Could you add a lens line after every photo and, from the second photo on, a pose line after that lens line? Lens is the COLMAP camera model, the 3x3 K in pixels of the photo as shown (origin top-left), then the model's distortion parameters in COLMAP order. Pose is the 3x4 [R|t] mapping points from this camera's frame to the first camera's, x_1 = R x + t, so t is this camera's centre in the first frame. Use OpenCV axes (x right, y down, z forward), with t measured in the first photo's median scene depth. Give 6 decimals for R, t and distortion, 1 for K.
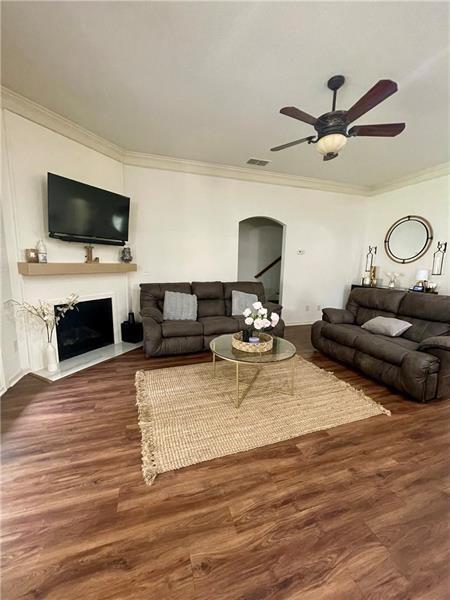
lens RADIAL K [[240.8, 0, 225.0], [0, 240.8, 300.0], [0, 0, 1]] dist [0.001750, 0.000104]
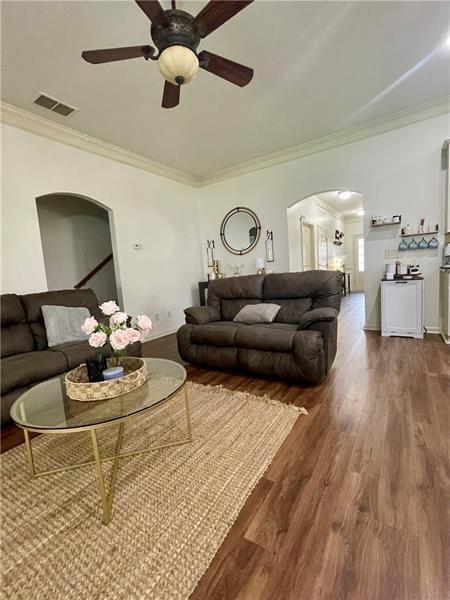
lens RADIAL K [[269.6, 0, 225.0], [0, 269.6, 300.0], [0, 0, 1]] dist [-0.002383, -0.000380]
pose [[0.787536, -0.139923, 0.600173, -0.015579], [0.177405, 0.984132, -0.003349, 0.040897], [-0.590181, 0.109112, 0.799863, 0.274067]]
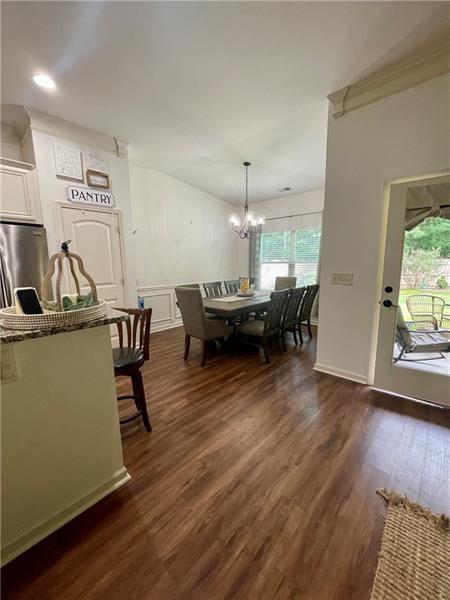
lens RADIAL K [[240.8, 0, 225.0], [0, 240.8, 300.0], [0, 0, 1]] dist [0.001750, 0.000104]
pose [[-0.874307, 0.078104, -0.479048, 0.291949], [-0.066168, 0.958575, 0.277048, -0.091281], [0.480842, 0.273922, -0.832921, 0.591167]]
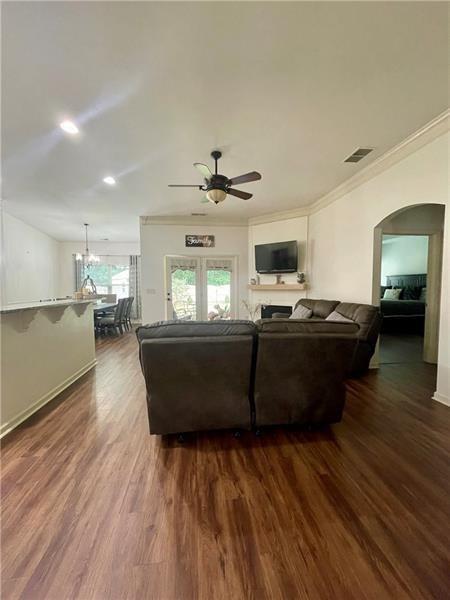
lens RADIAL K [[240.8, 0, 225.0], [0, 240.8, 300.0], [0, 0, 1]] dist [0.001750, 0.000104]
pose [[-0.202546, 0.045572, -0.978212, 1.336315], [-0.145770, 0.986385, 0.076135, -0.125160], [0.968363, 0.158015, -0.193145, 1.045615]]
